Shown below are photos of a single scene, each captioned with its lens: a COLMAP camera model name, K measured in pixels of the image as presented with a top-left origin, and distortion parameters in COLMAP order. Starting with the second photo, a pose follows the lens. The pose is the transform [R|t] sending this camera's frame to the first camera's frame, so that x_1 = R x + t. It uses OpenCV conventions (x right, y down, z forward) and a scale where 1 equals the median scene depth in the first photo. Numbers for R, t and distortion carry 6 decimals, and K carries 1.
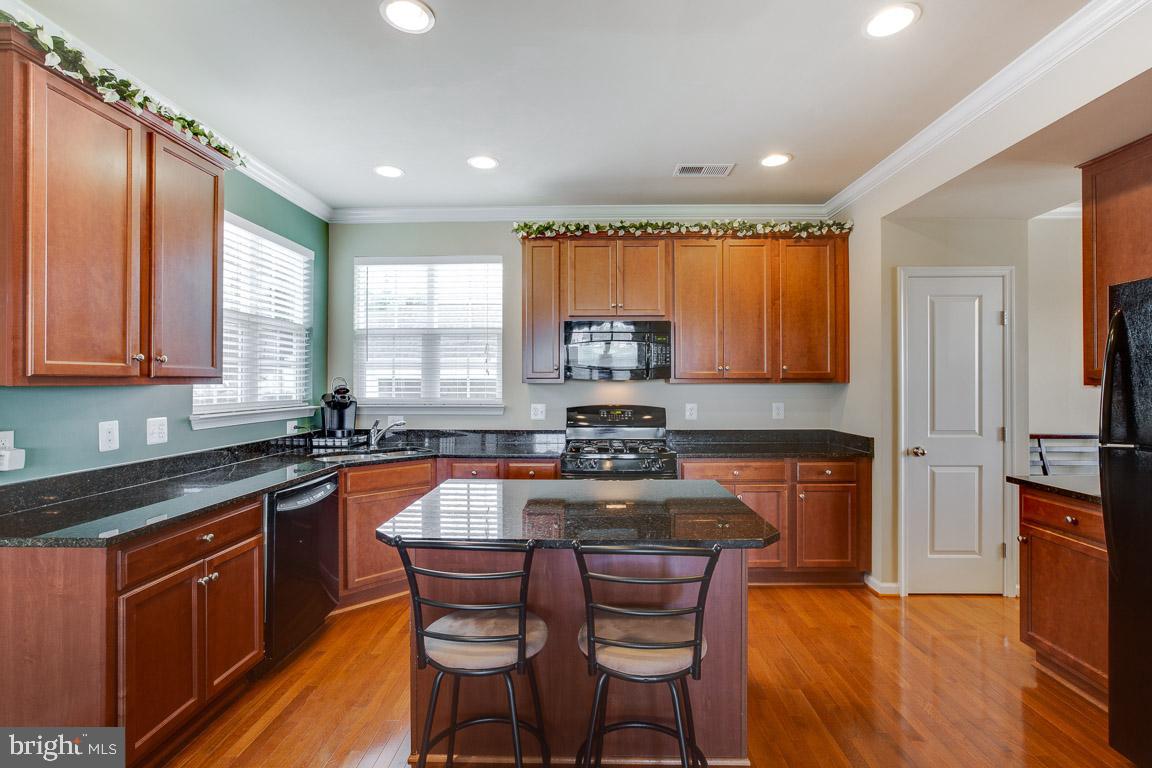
lens RADIAL K [[525.2, 0, 580.3], [0, 525.2, 381.3], [0, 0, 1]] dist [-0.037536, 0.019333]
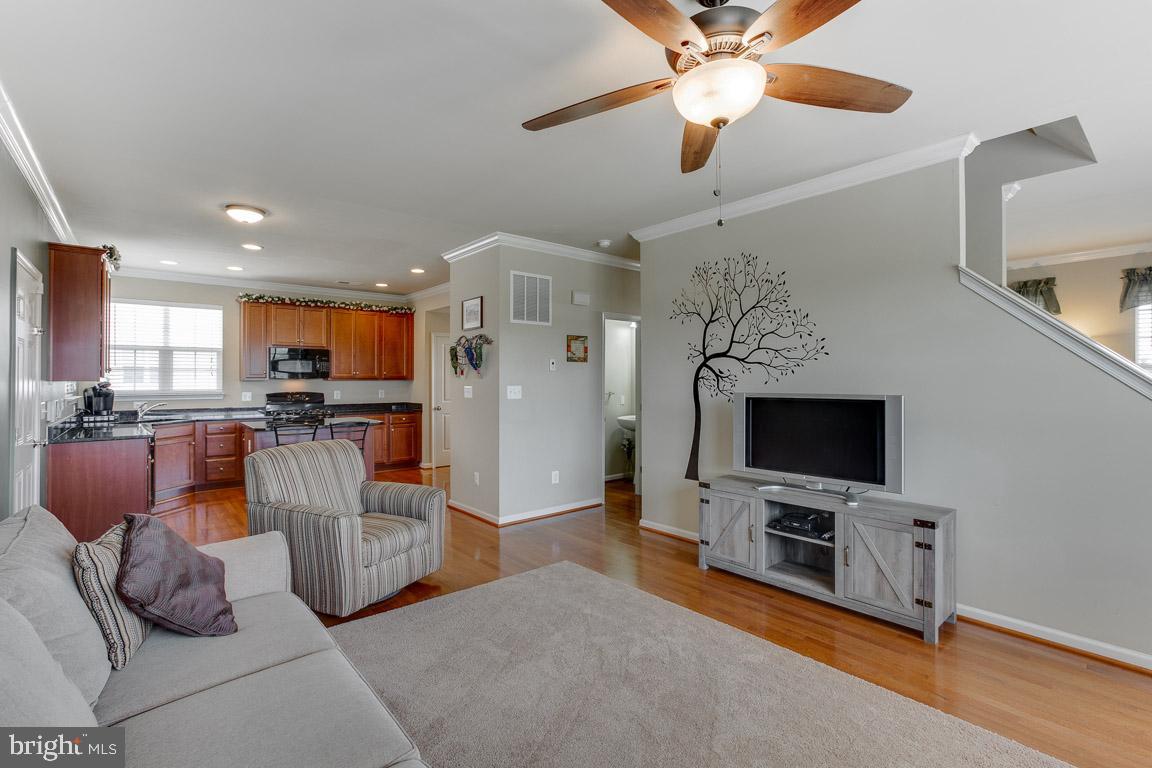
lens RADIAL K [[521.7, 0, 572.1], [0, 521.7, 373.0], [0, 0, 1]] dist [-0.038439, 0.022211]
pose [[0.754369, 0.007390, 0.656409, -0.430628], [0.000517, 0.999930, -0.011852, -0.000459], [-0.656450, 0.009280, 0.754312, -1.118003]]
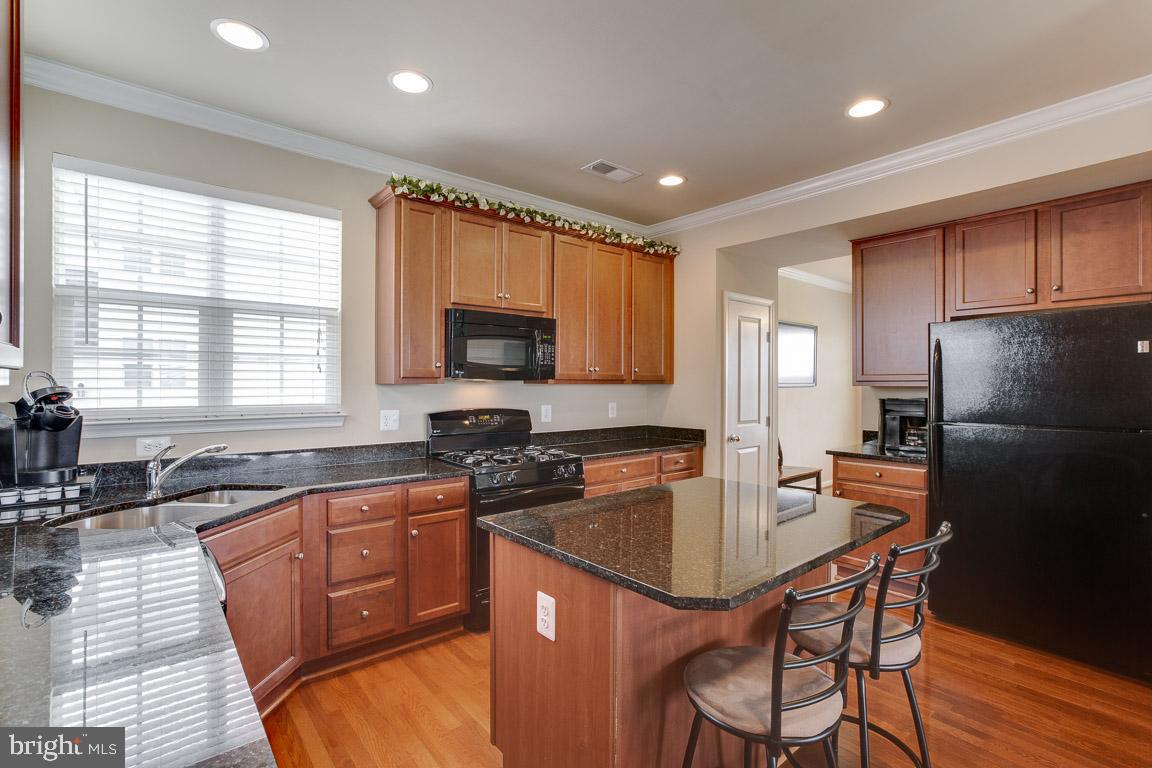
lens RADIAL K [[525.2, 0, 580.3], [0, 525.2, 381.3], [0, 0, 1]] dist [-0.037536, 0.019333]
pose [[0.754649, 0.005212, 0.656108, -0.415384], [-0.002462, 0.999984, -0.005113, 0.003625], [-0.656124, 0.002243, 0.754649, 0.250167]]
